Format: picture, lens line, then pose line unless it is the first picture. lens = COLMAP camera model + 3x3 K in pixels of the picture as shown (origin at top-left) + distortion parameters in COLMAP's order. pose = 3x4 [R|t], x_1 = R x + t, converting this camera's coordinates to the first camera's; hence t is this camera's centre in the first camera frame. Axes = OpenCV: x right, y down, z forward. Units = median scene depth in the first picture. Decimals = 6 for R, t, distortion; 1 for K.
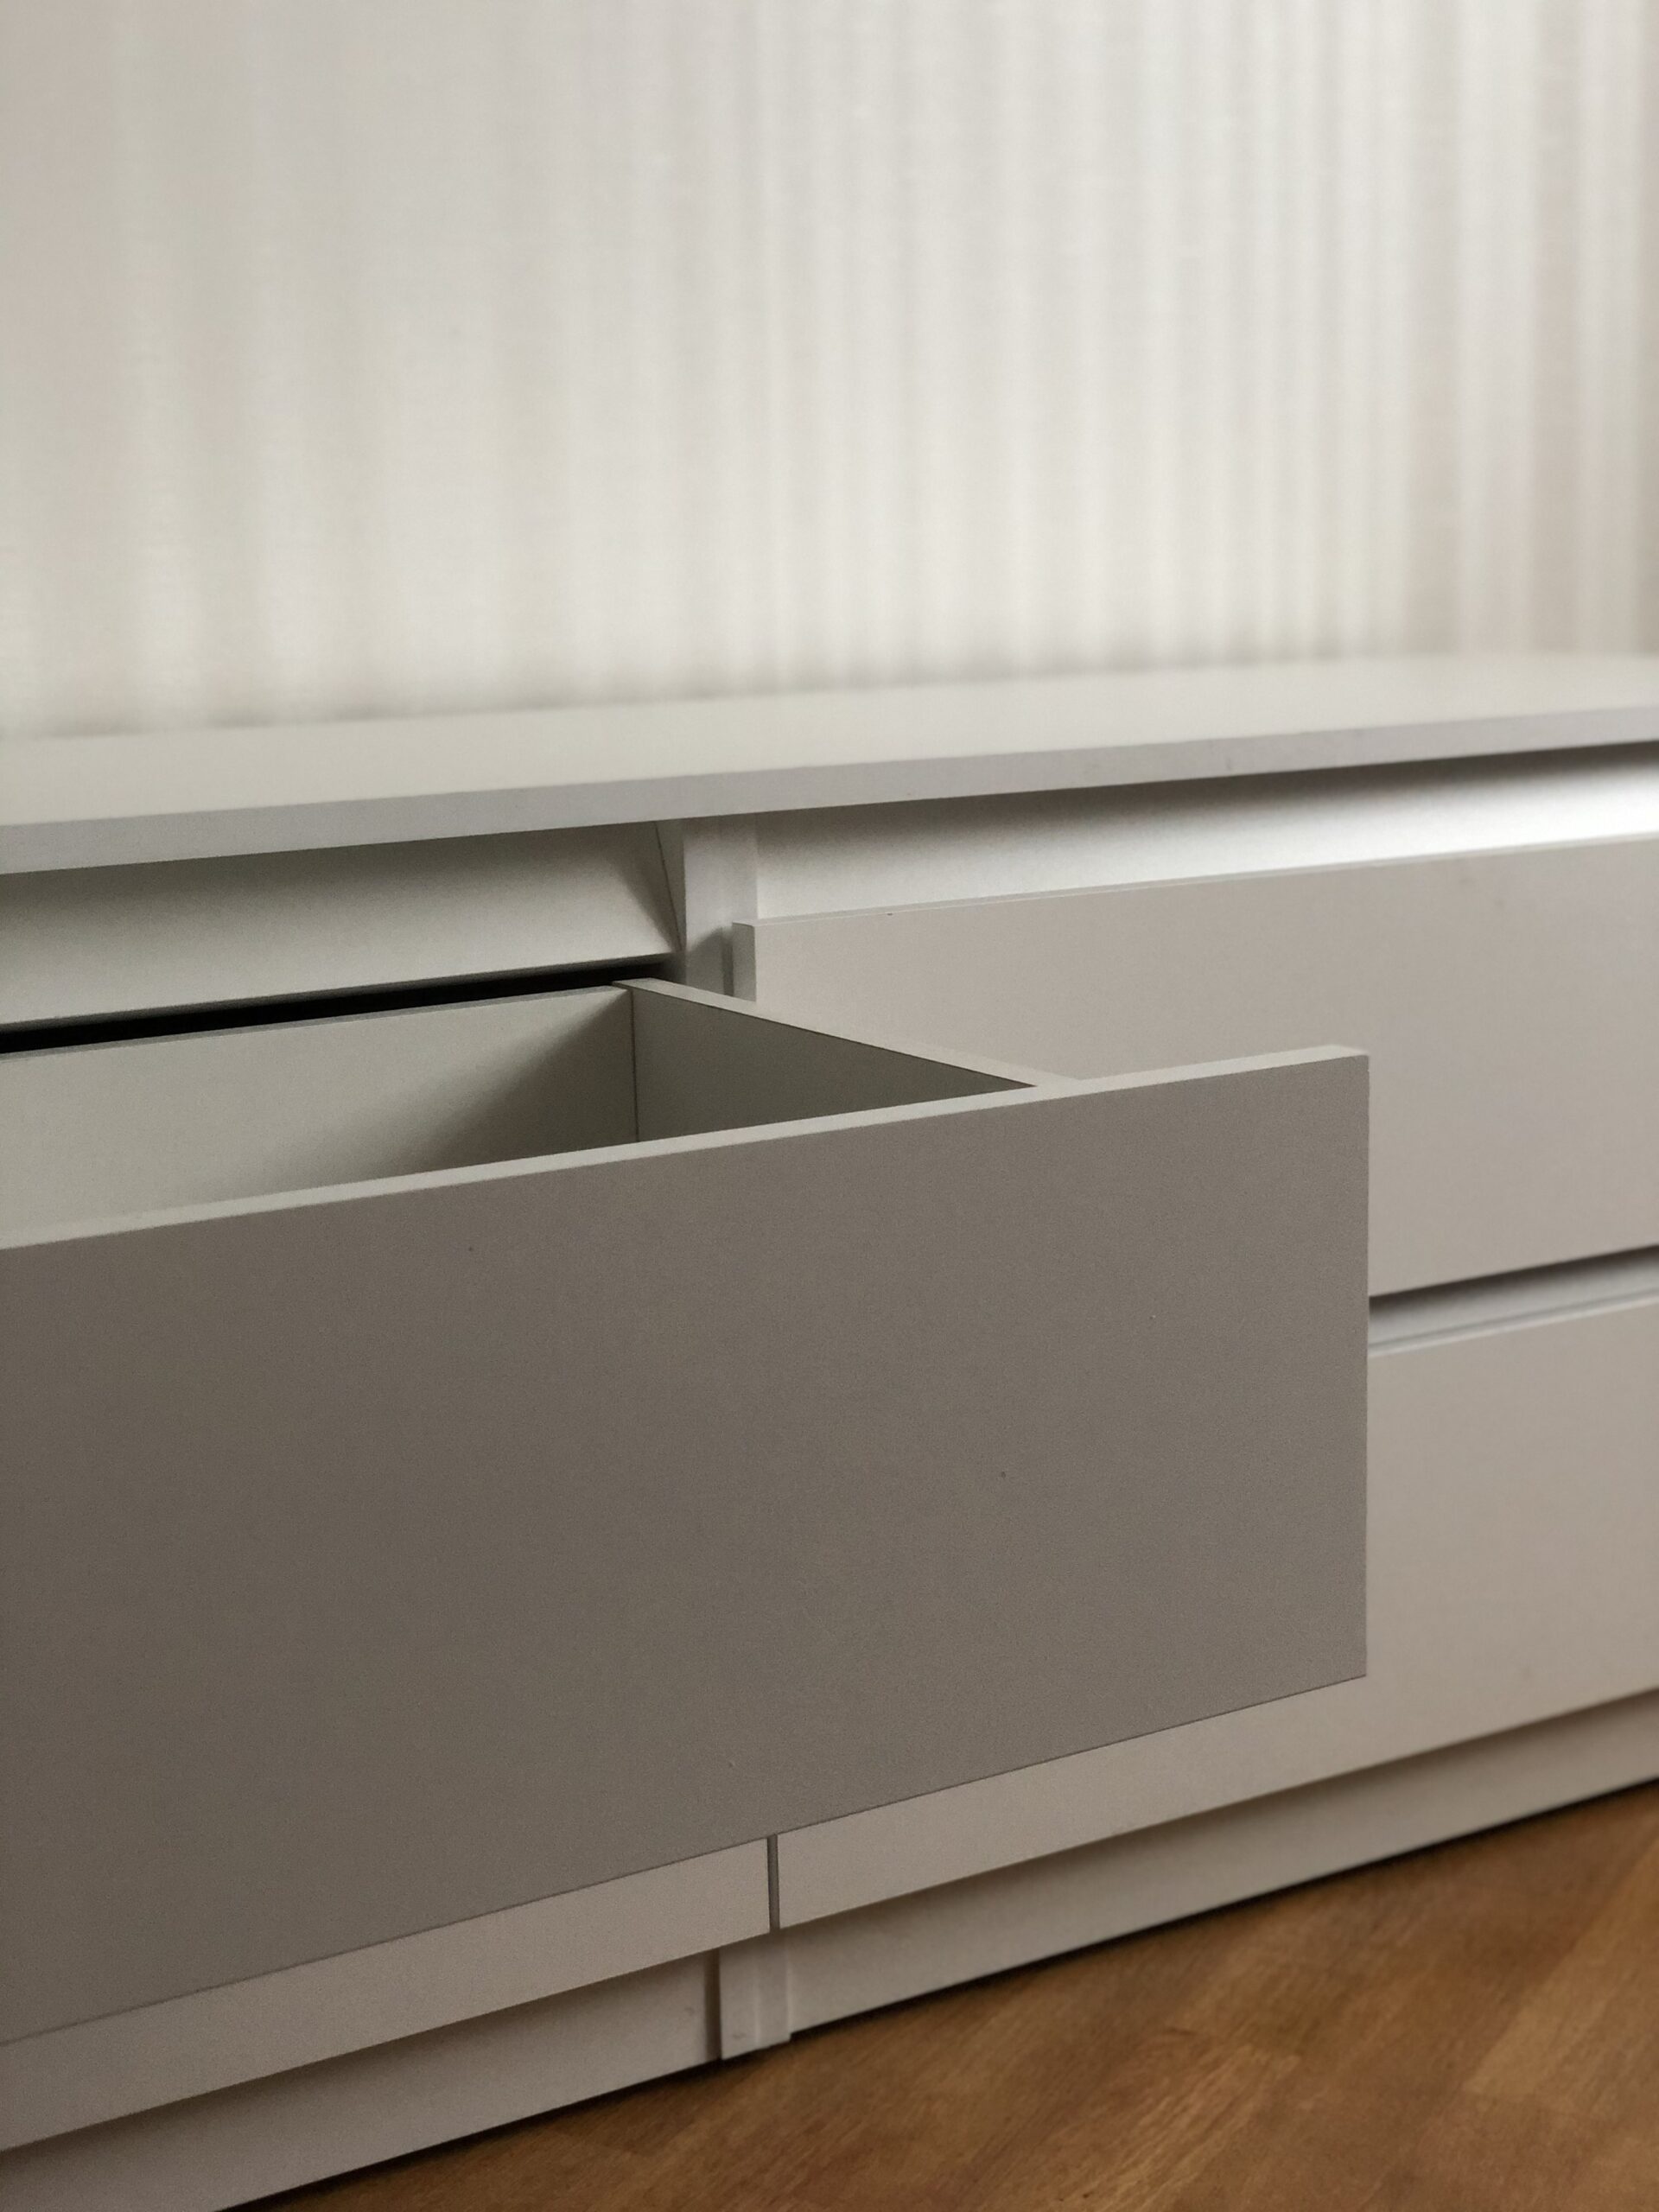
lens RADIAL K [[3274.8, 0, 828.8], [0, 3274.8, 1075.7], [0, 0, 1]] dist [0.057774, -0.458326]
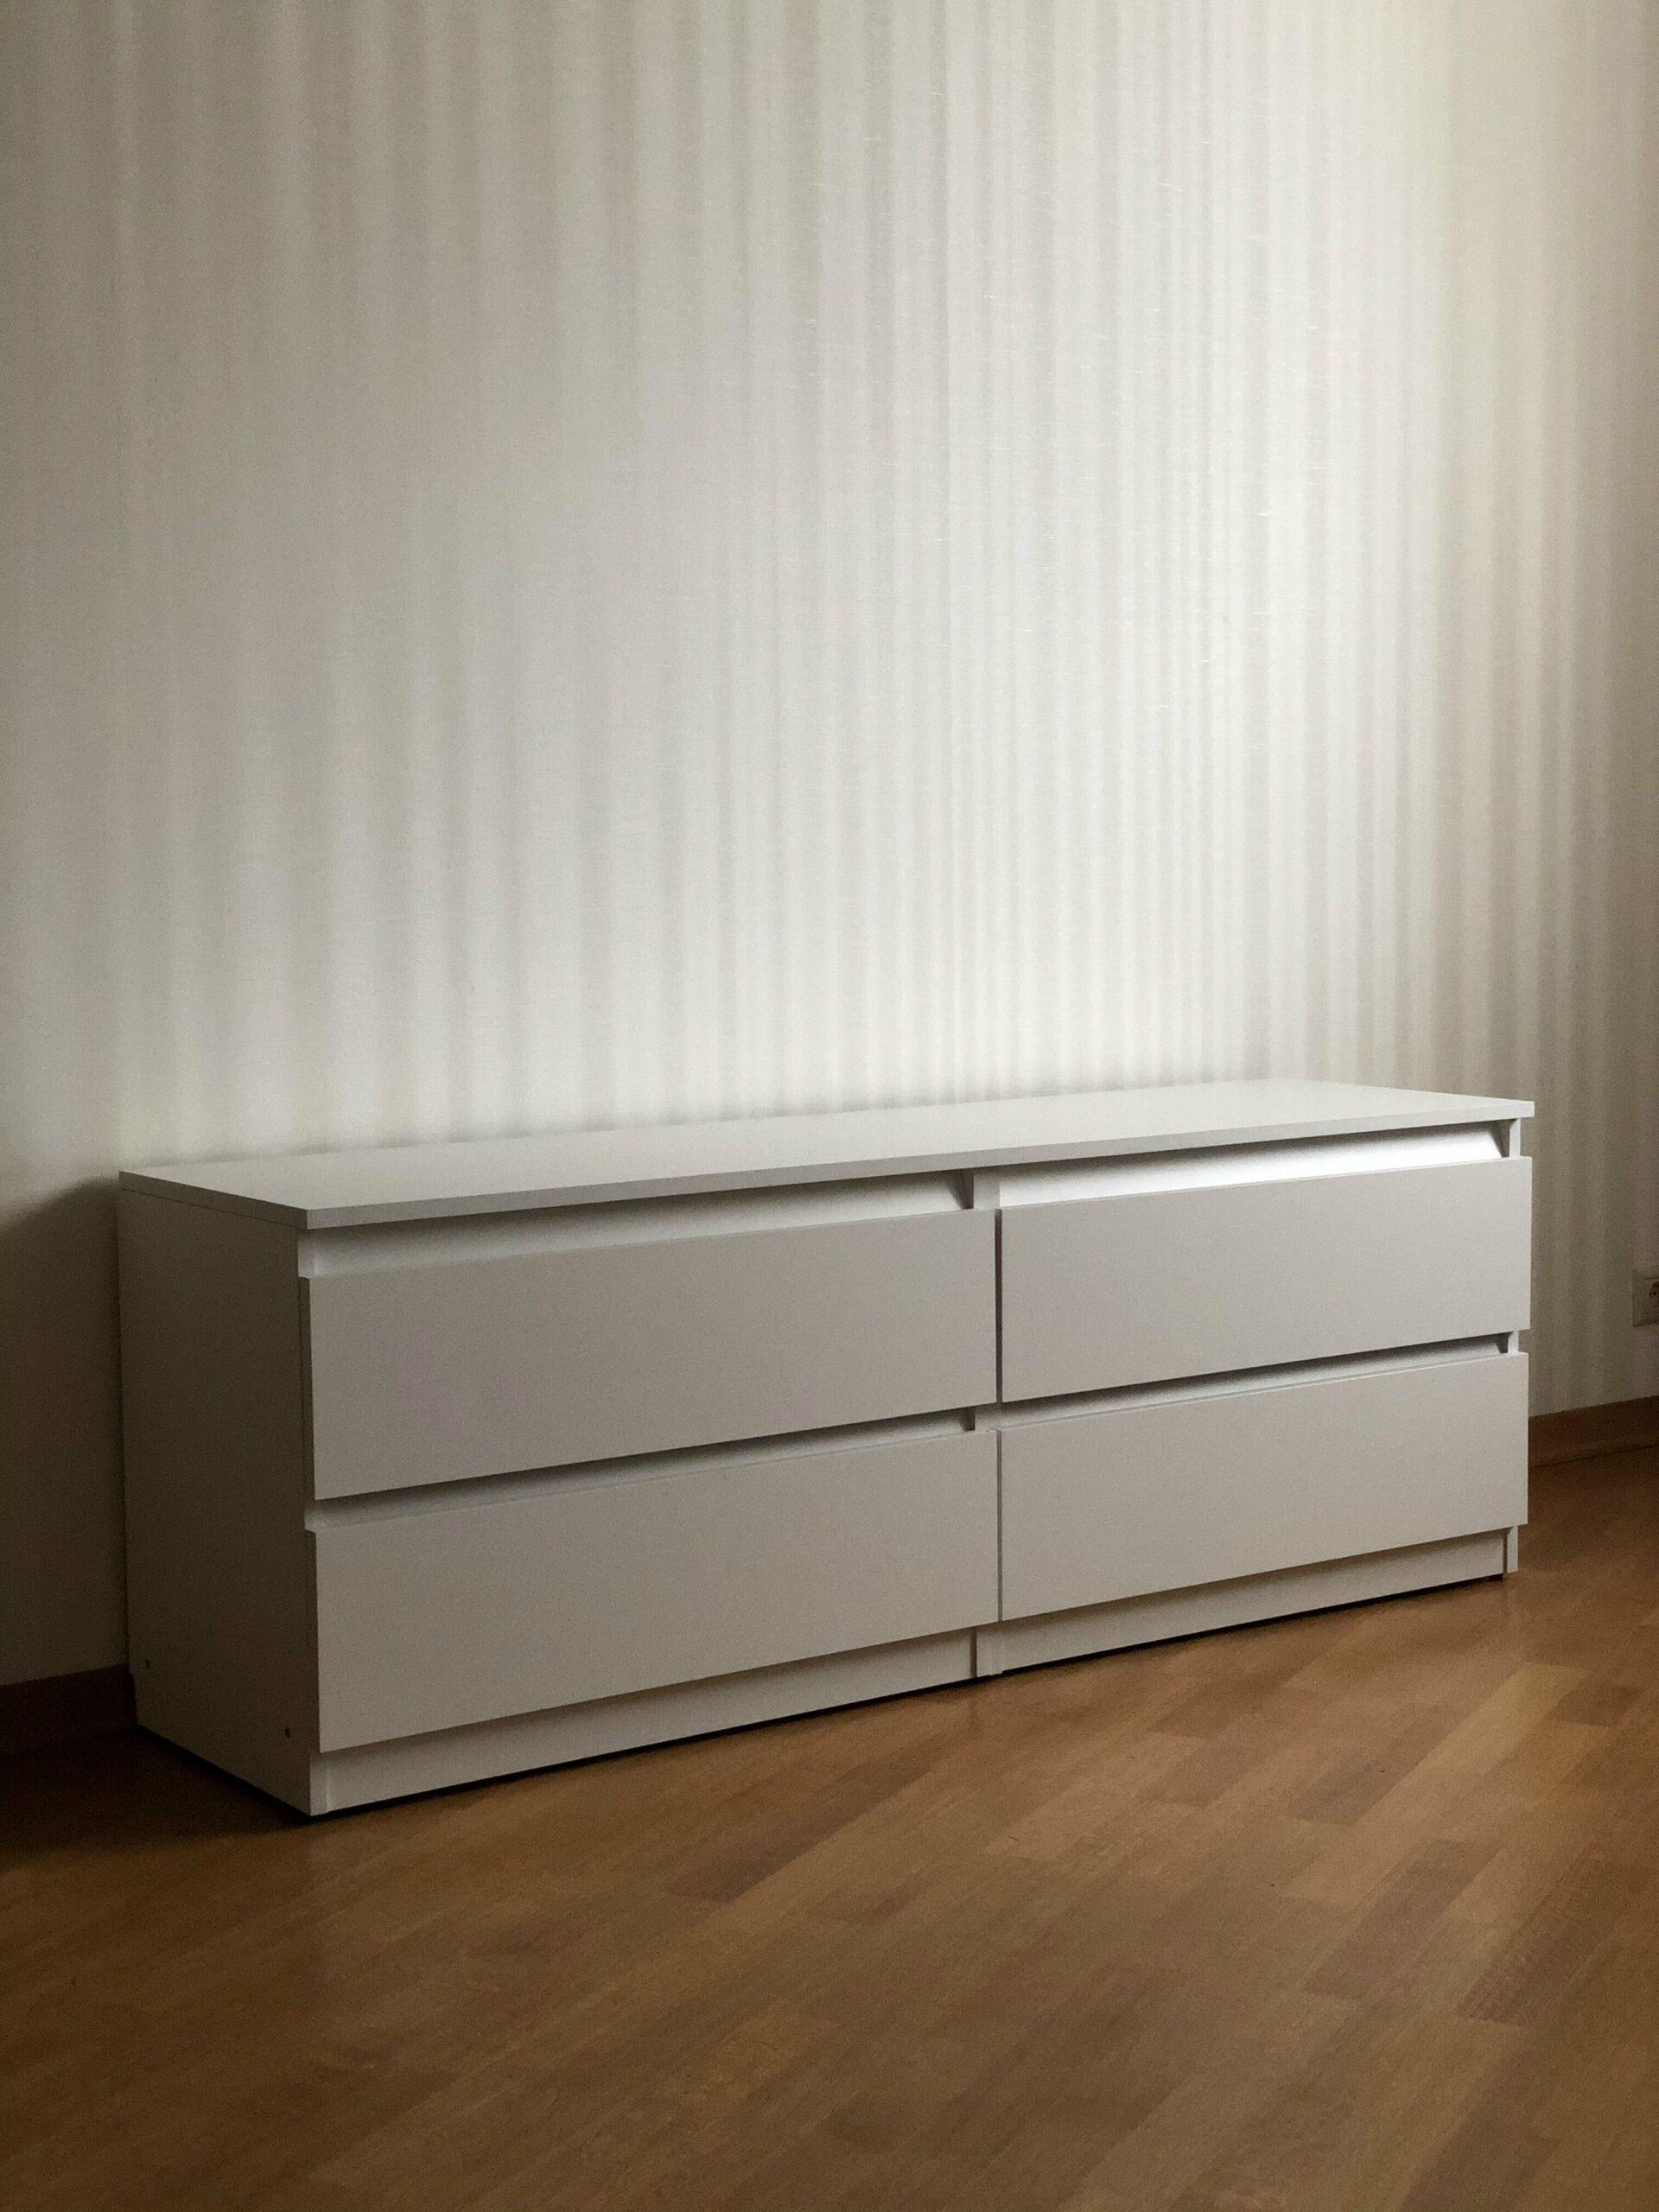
lens RADIAL K [[3274.8, 0, 828.8], [0, 3274.8, 1075.7], [0, 0, 1]] dist [0.057774, -0.458326]
pose [[0.998303, 0.007978, 0.057691, -0.212603], [-0.002793, 0.995992, -0.089398, 0.055284], [-0.058173, 0.089085, 0.994324, -1.075539]]
